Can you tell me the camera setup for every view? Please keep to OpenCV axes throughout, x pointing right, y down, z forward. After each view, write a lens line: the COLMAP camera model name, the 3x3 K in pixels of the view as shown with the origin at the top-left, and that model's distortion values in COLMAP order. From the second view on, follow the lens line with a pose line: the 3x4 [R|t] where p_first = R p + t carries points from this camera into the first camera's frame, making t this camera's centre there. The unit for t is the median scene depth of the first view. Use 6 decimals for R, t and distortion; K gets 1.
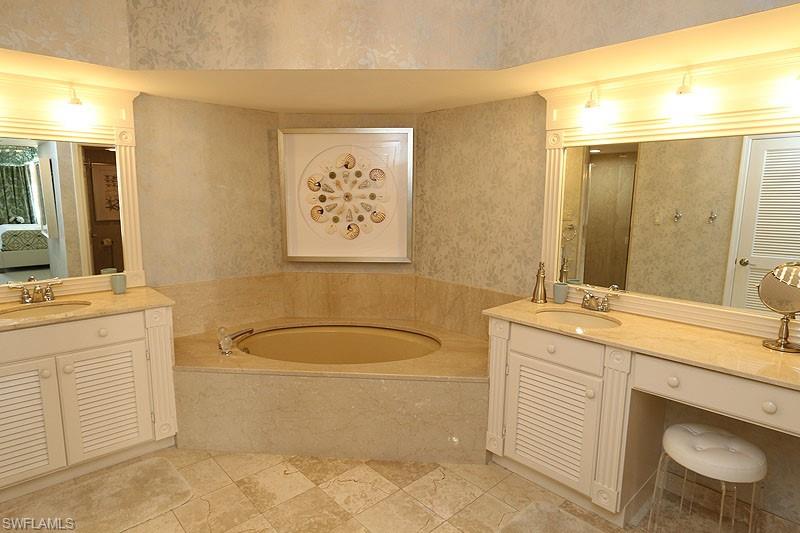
lens RADIAL K [[473.9, 0, 401.8], [0, 473.9, 266.1], [0, 0, 1]] dist [0.000759, -0.000491]
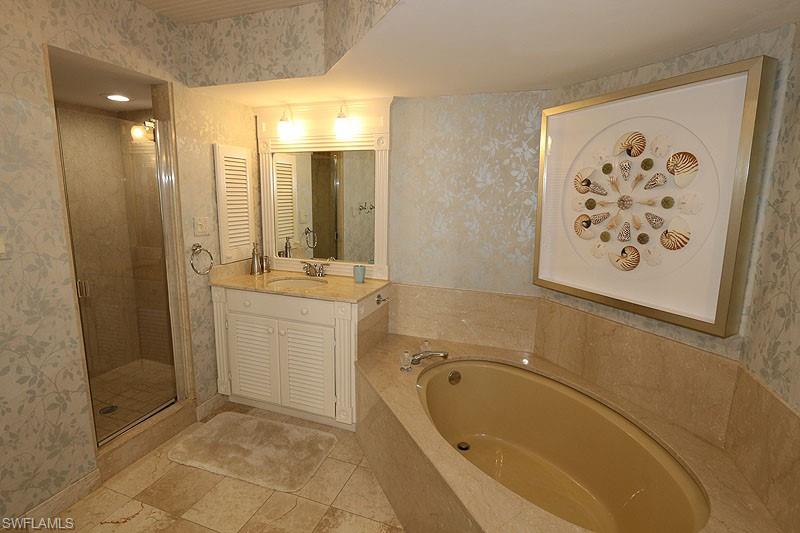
lens RADIAL K [[398.4, 0, 397.9], [0, 398.4, 263.5], [0, 0, 1]] dist [0.002557, 0.000003]
pose [[0.452603, 0.154136, -0.878290, 0.222415], [-0.151080, 0.983963, 0.094826, -0.071946], [0.878820, 0.089774, 0.468632, 0.500385]]
